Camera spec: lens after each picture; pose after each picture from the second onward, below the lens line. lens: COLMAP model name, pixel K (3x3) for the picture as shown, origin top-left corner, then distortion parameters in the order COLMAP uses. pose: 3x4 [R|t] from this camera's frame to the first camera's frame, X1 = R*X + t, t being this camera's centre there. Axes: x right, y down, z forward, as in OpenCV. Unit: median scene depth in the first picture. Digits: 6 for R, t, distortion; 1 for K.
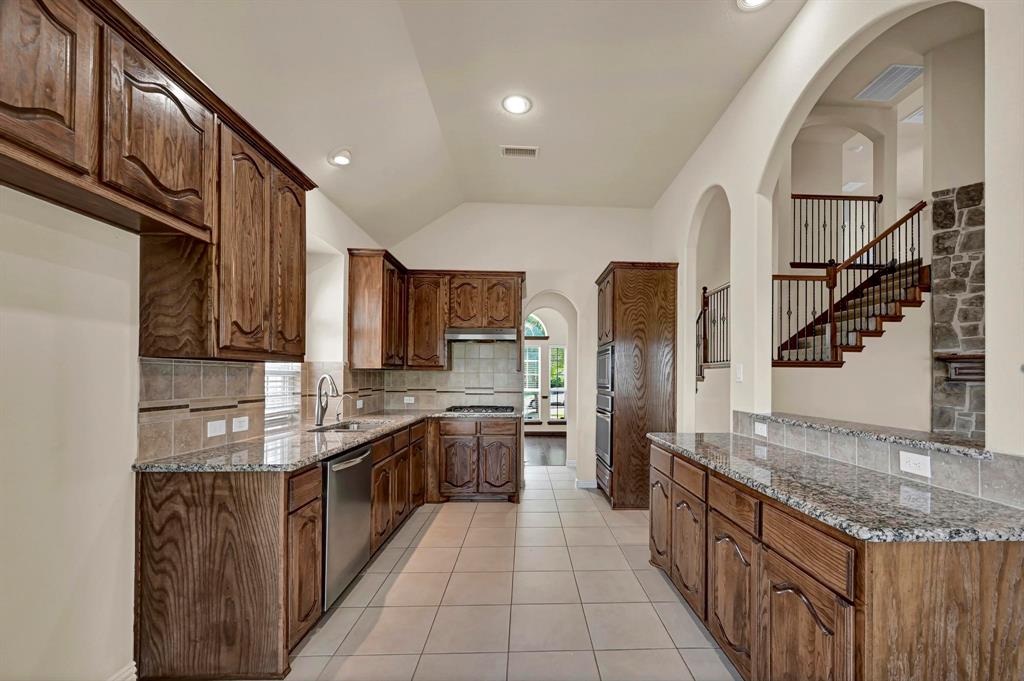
lens RADIAL K [[409.6, 0, 542.3], [0, 409.6, 375.2], [0, 0, 1]] dist [0.000503, 0.000193]
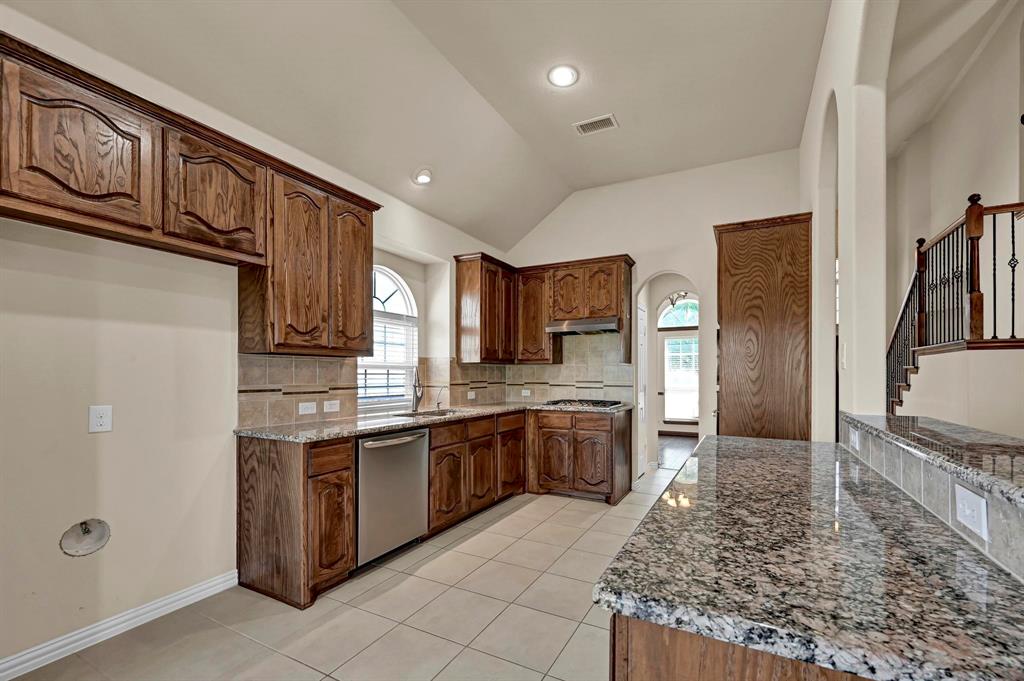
lens RADIAL K [[416.1, 0, 545.1], [0, 416.1, 374.1], [0, 0, 1]] dist [-0.000826, -0.000148]
pose [[0.878279, -0.007217, -0.478095, 0.283581], [0.008610, 0.999963, 0.000722, 0.015516], [0.478071, -0.004750, 0.878308, 0.114844]]
